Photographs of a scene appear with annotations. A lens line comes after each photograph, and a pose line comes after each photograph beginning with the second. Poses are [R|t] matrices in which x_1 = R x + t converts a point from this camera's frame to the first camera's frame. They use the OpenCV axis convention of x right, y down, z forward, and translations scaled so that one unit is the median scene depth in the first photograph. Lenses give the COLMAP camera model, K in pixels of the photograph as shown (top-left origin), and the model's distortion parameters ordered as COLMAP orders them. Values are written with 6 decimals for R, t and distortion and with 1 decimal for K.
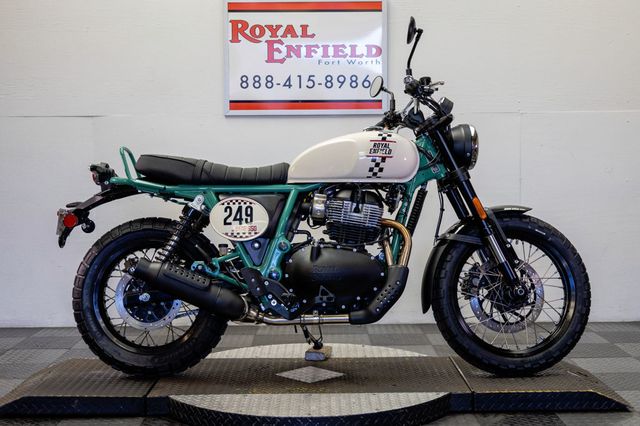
lens RADIAL K [[923.0, 0, 329.6], [0, 923.0, 212.5], [0, 0, 1]] dist [0.018767, 0.010649]
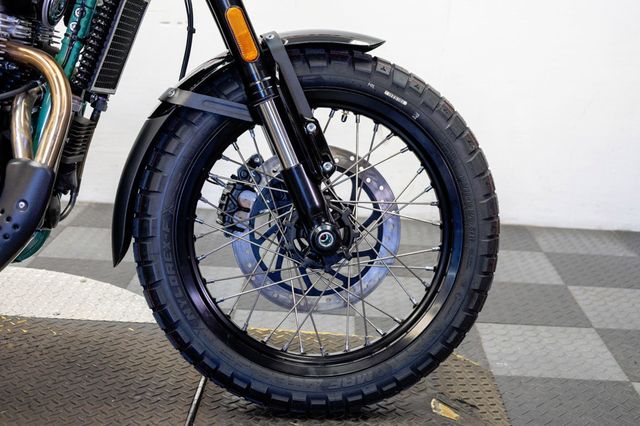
lens RADIAL K [[923.0, 0, 329.6], [0, 923.0, 212.5], [0, 0, 1]] dist [0.018767, 0.010649]
pose [[0.997730, 0.066150, -0.012609, 0.207231], [-0.061975, 0.975228, 0.212341, -0.016578], [0.026343, -0.211078, 0.977114, 0.568477]]
